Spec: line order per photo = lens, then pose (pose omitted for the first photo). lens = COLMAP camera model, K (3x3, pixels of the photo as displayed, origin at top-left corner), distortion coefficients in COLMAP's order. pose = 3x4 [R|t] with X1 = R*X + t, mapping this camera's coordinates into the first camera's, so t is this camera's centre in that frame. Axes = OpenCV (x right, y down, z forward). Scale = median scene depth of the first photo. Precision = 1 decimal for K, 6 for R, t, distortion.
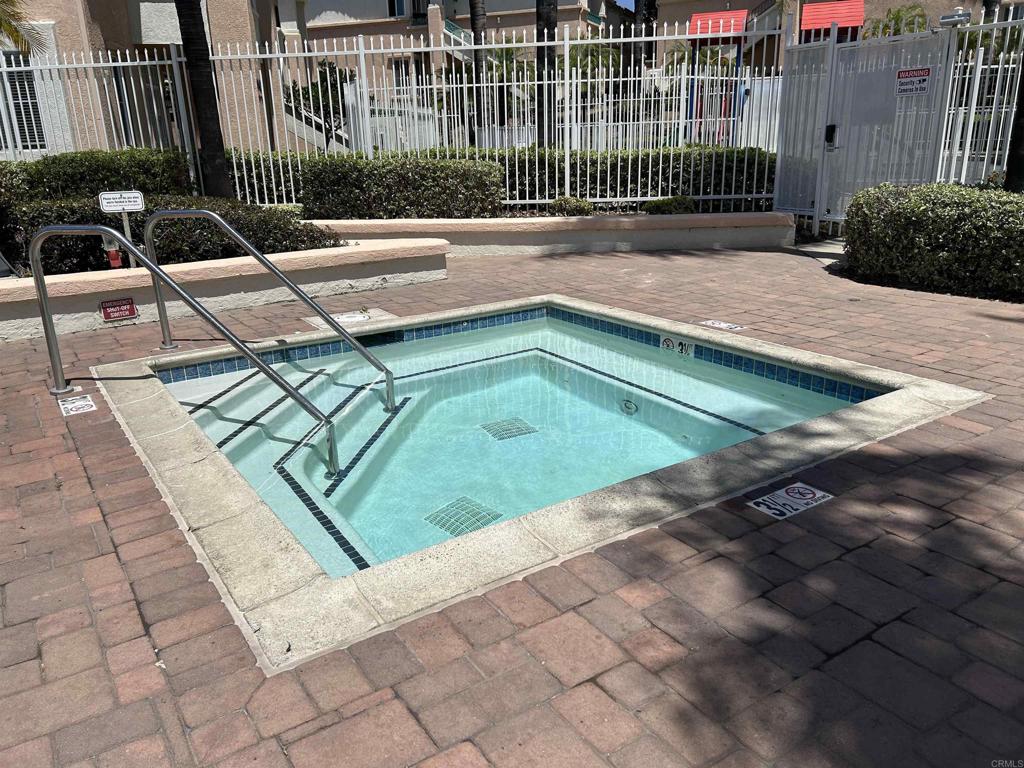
lens RADIAL K [[771.6, 0, 506.8], [0, 771.6, 385.2], [0, 0, 1]] dist [0.048168, -0.054302]
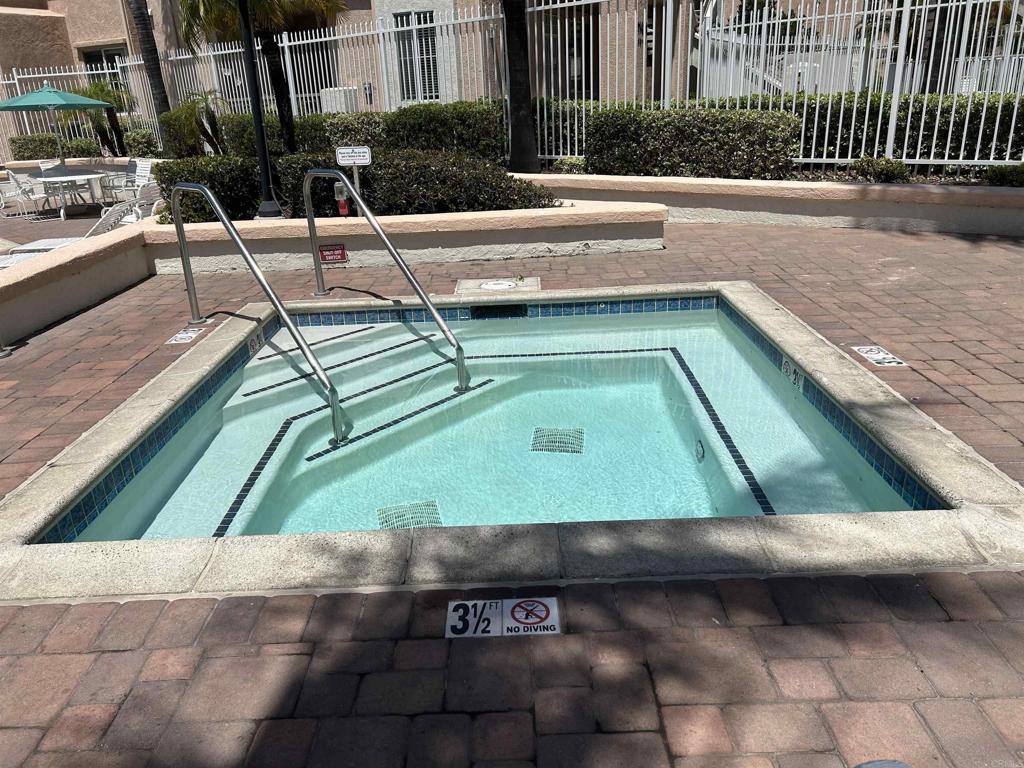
lens RADIAL K [[771.6, 0, 503.8], [0, 771.6, 393.3], [0, 0, 1]] dist [0.048168, -0.054302]
pose [[0.833003, 0.187954, -0.520364, 0.314978], [-0.146116, 0.981871, 0.120746, -0.066792], [0.533625, -0.024548, 0.845365, 0.169134]]
